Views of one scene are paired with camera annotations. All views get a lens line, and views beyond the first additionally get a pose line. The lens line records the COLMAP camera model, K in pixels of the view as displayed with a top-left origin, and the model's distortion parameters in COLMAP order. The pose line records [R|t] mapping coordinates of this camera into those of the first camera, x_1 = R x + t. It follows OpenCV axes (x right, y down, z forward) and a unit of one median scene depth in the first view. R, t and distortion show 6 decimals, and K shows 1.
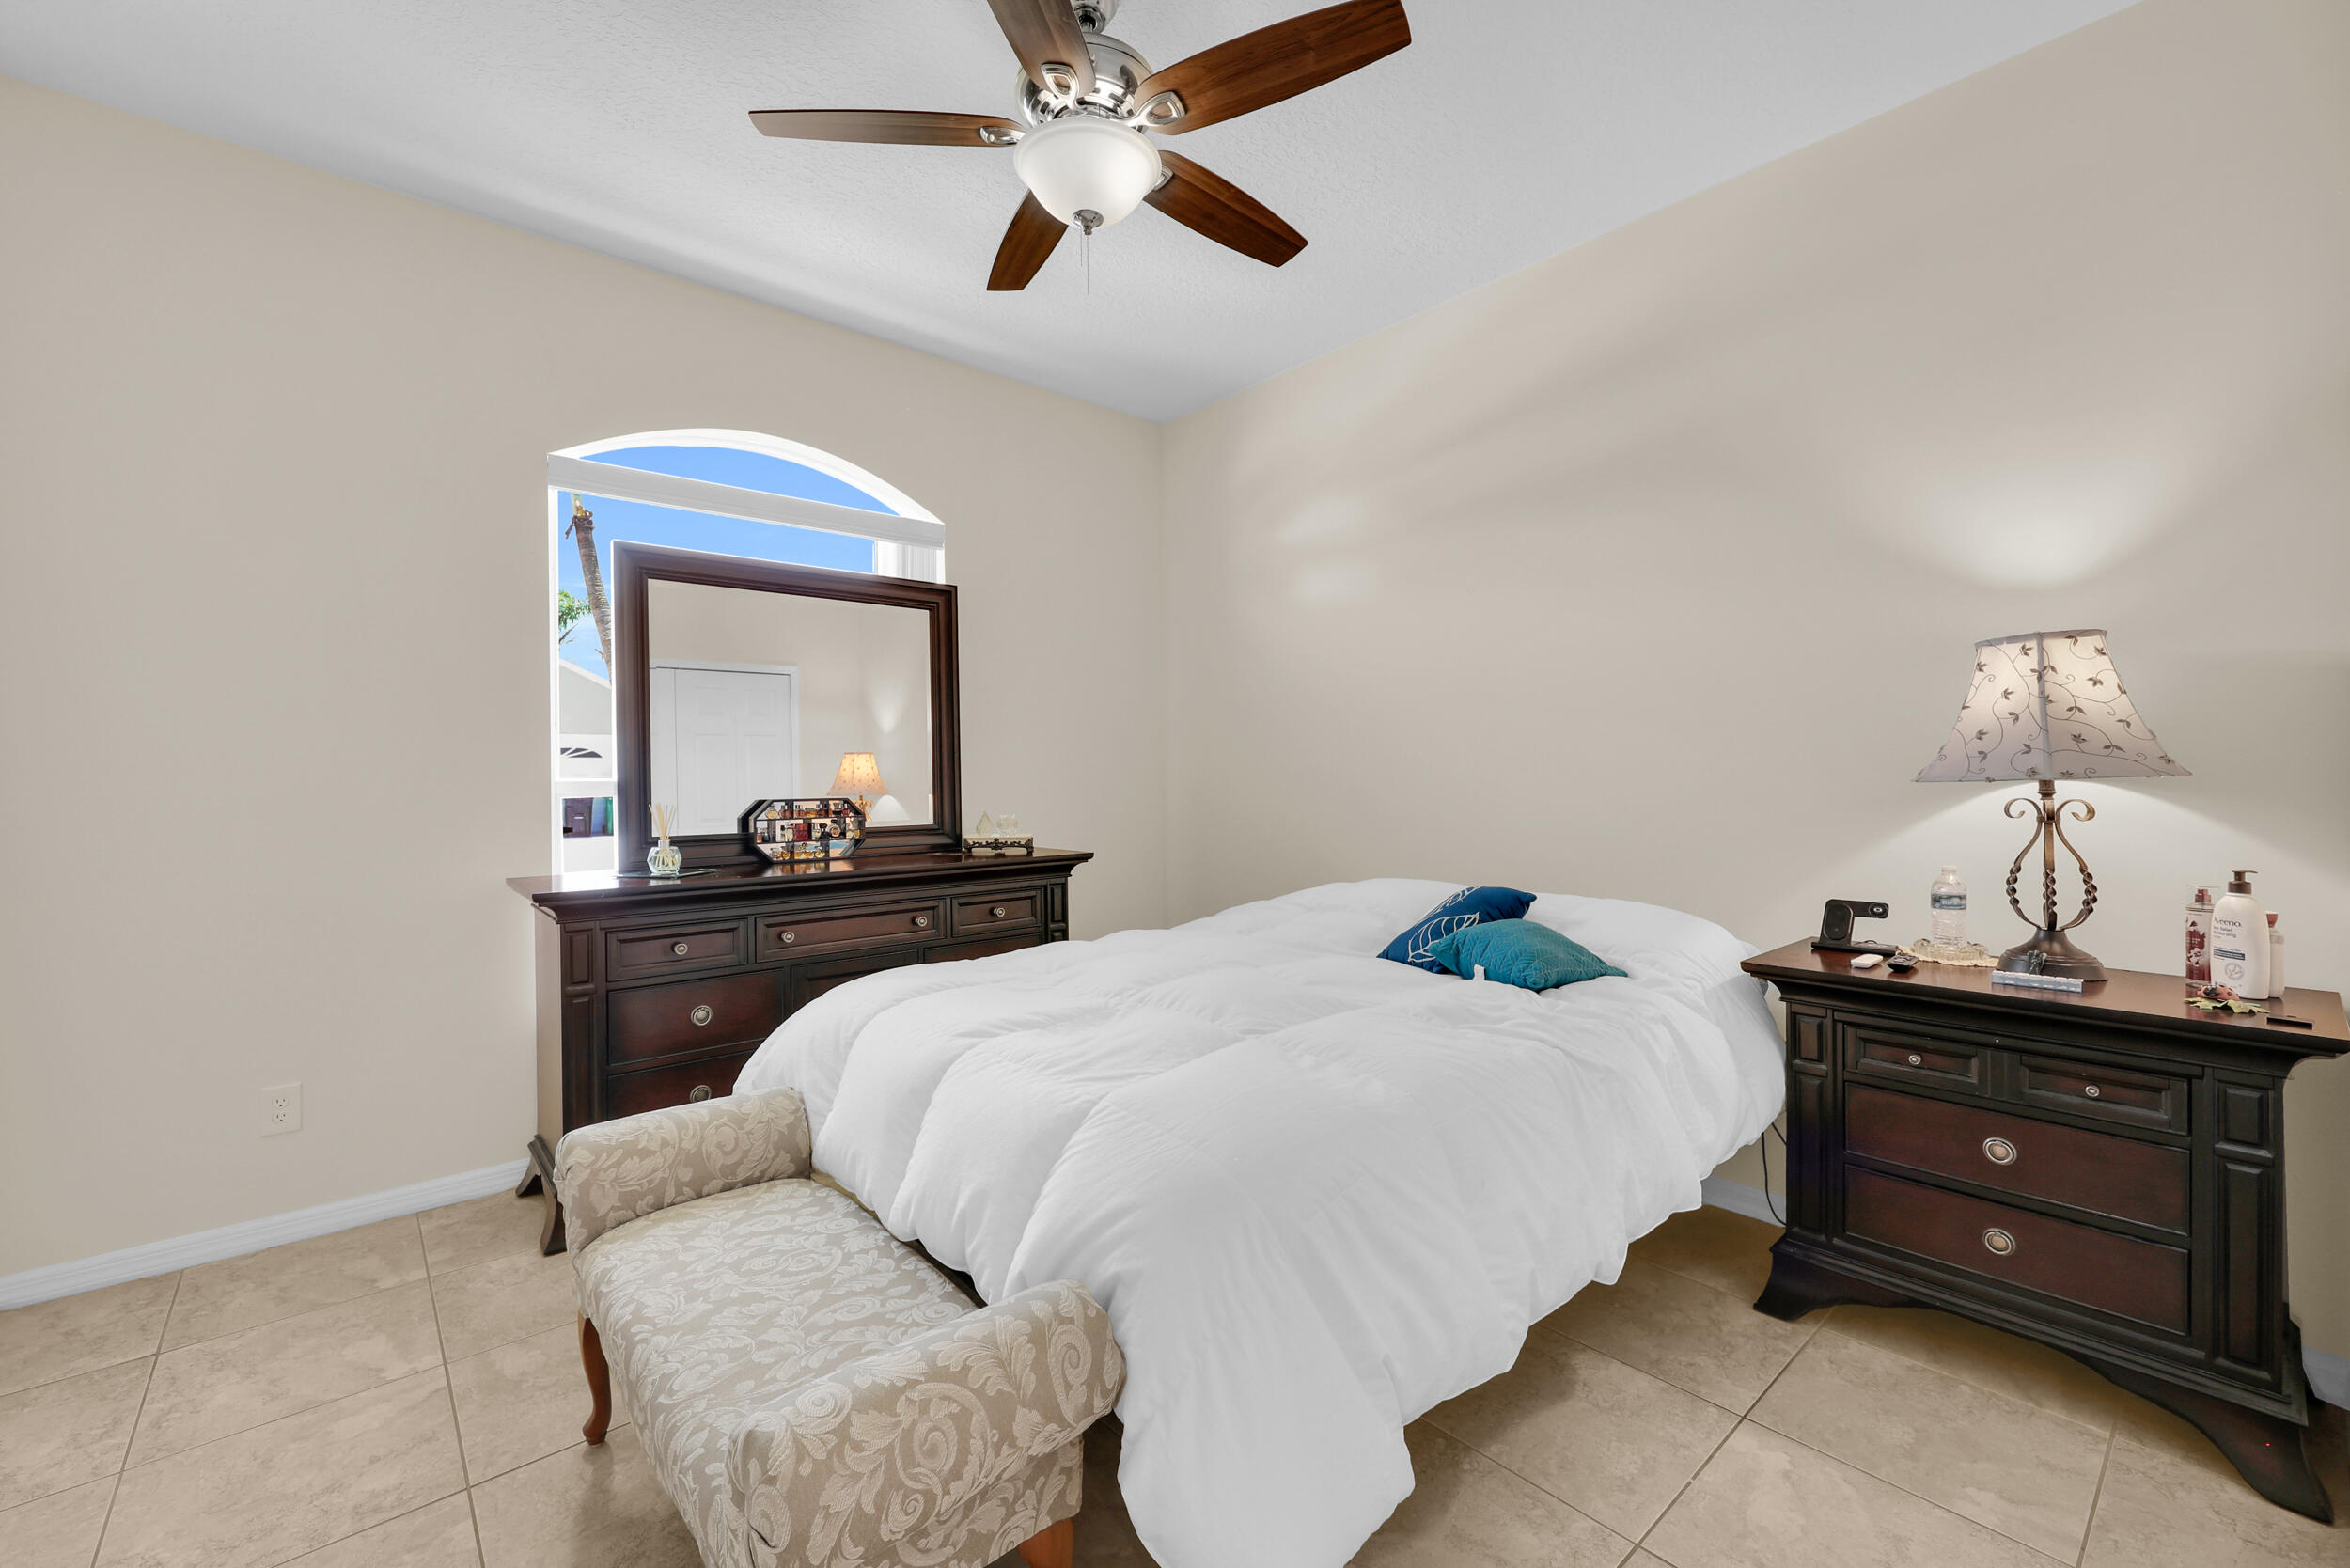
lens RADIAL K [[957.3, 0, 1168.8], [0, 957.3, 779.3], [0, 0, 1]] dist [0.001611, 0.000879]
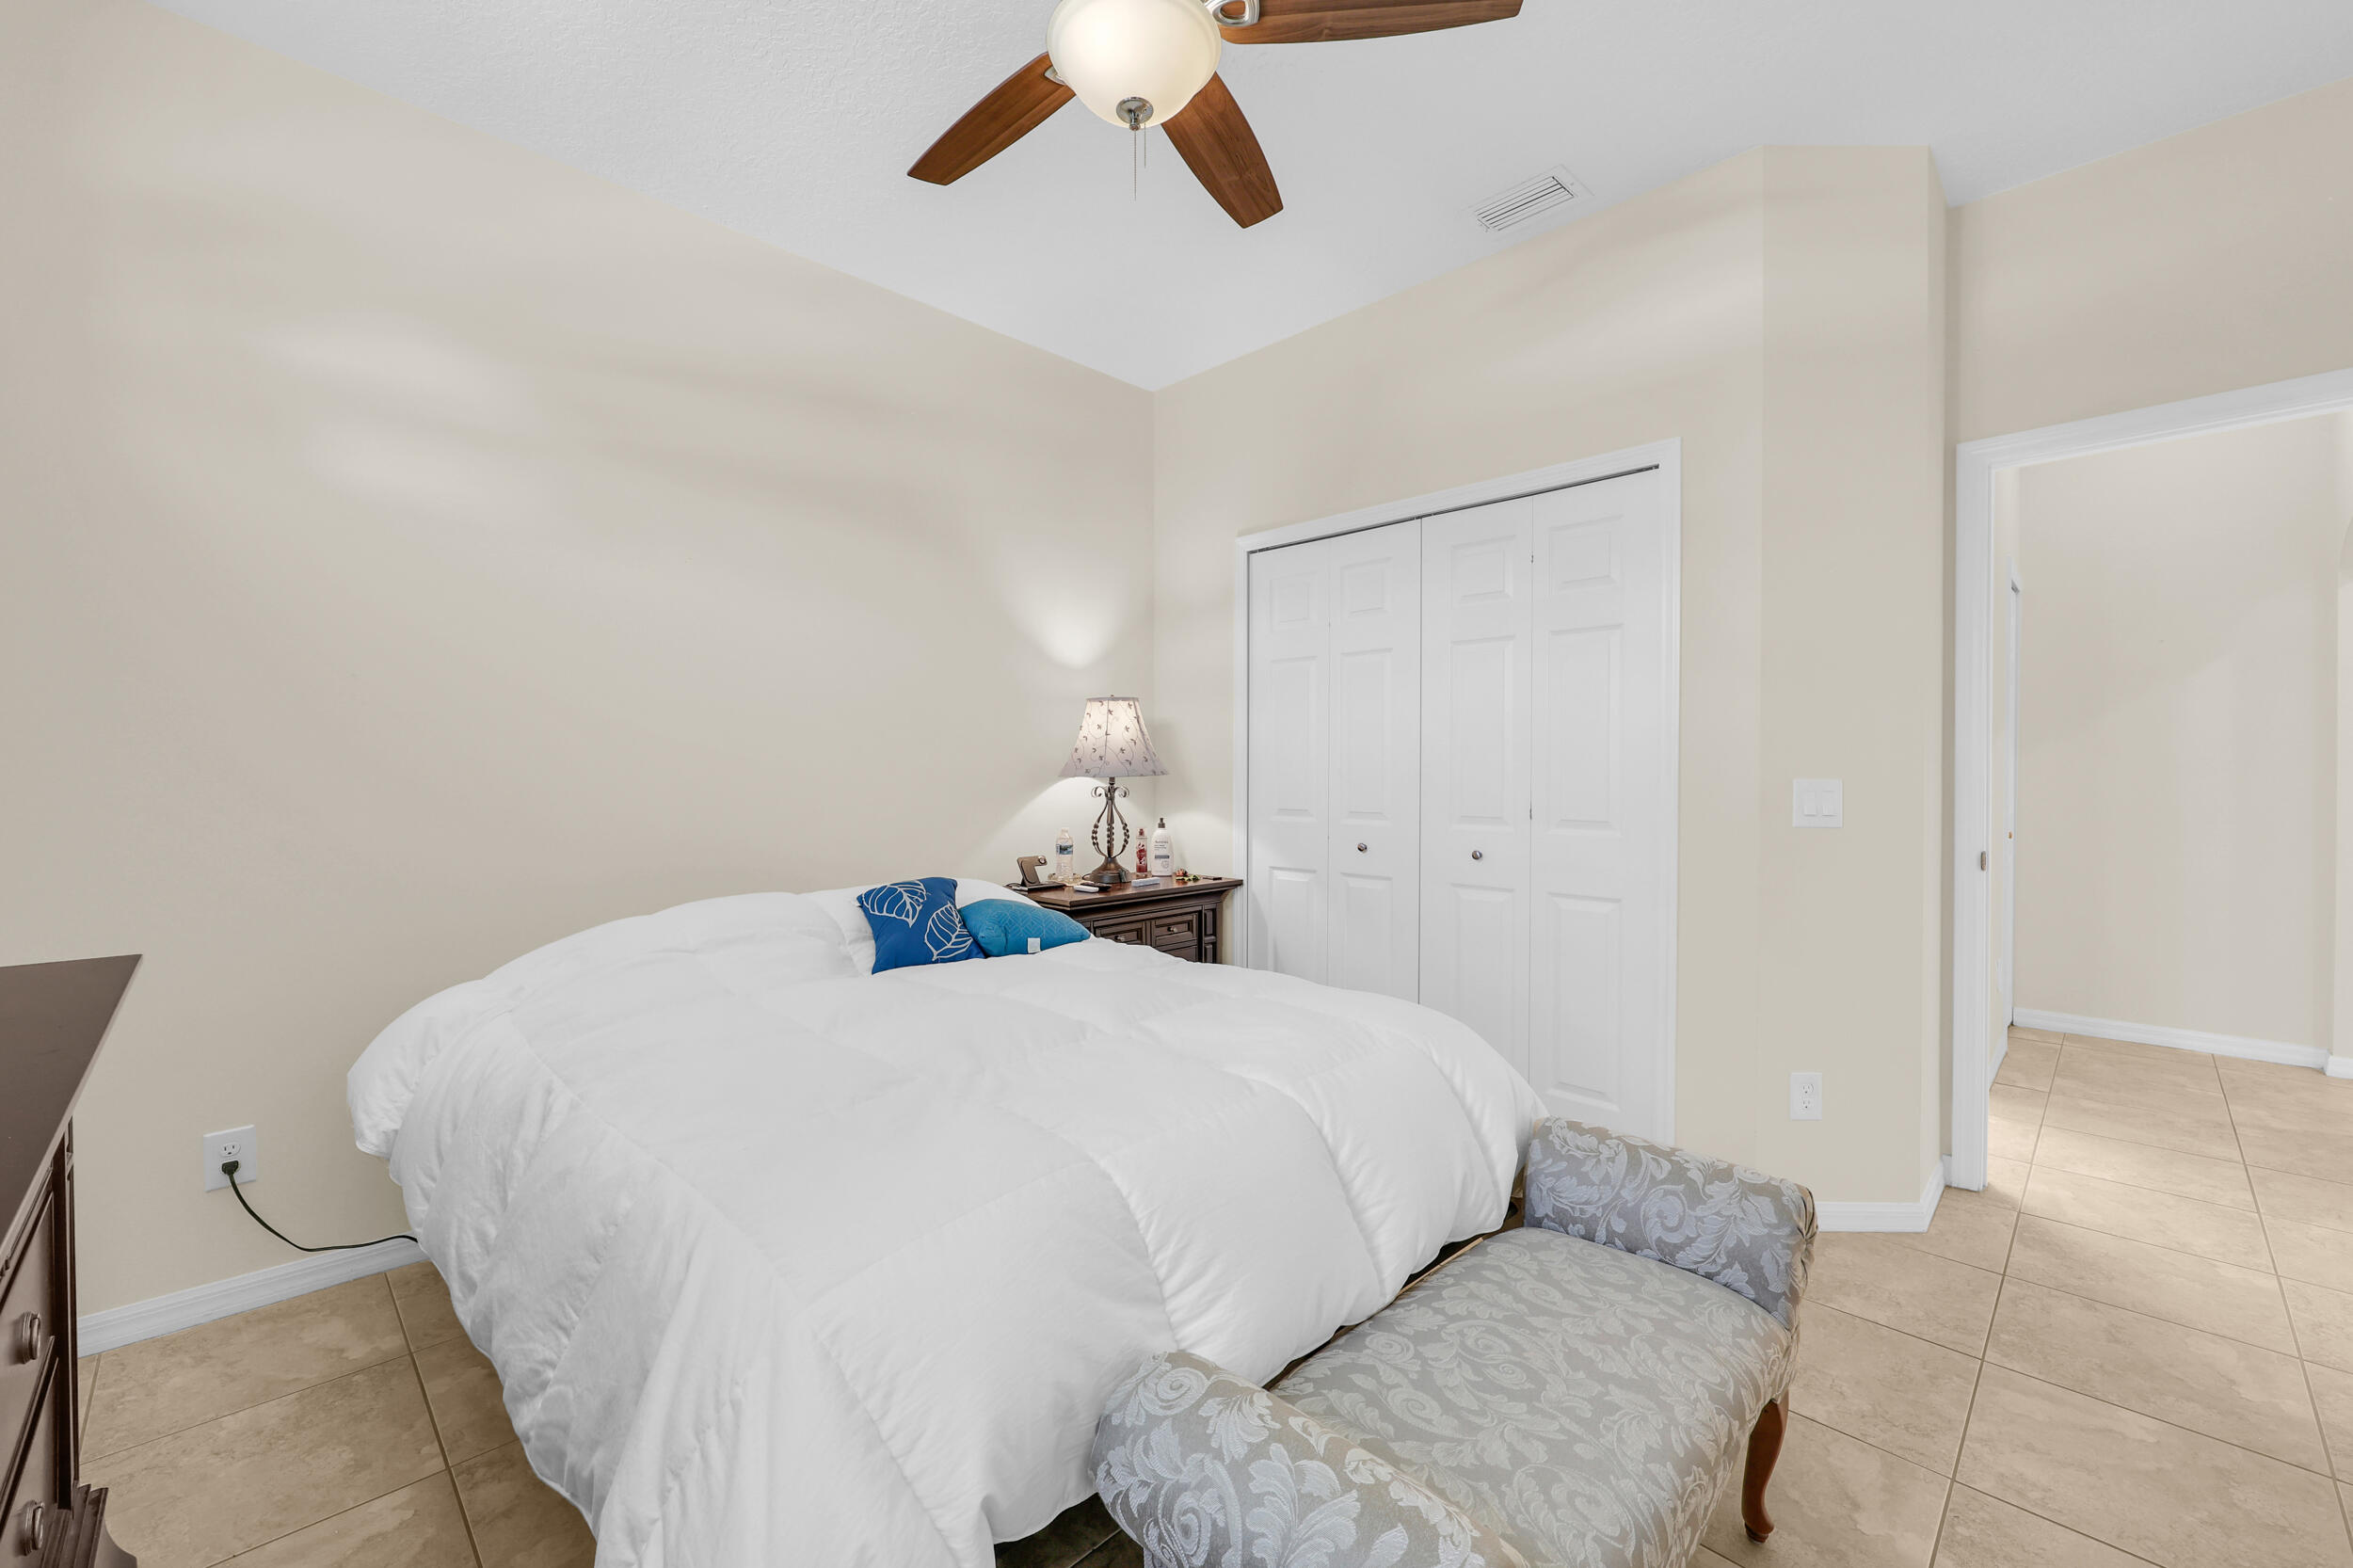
lens RADIAL K [[958.5, 0, 1151.3], [0, 958.5, 780.7], [0, 0, 1]] dist [0.001611, 0.000879]
pose [[-0.057738, -0.004435, 0.998322, -0.629178], [0.007368, 0.999961, 0.004868, 0.000819], [-0.998305, 0.007637, -0.057703, 0.700073]]
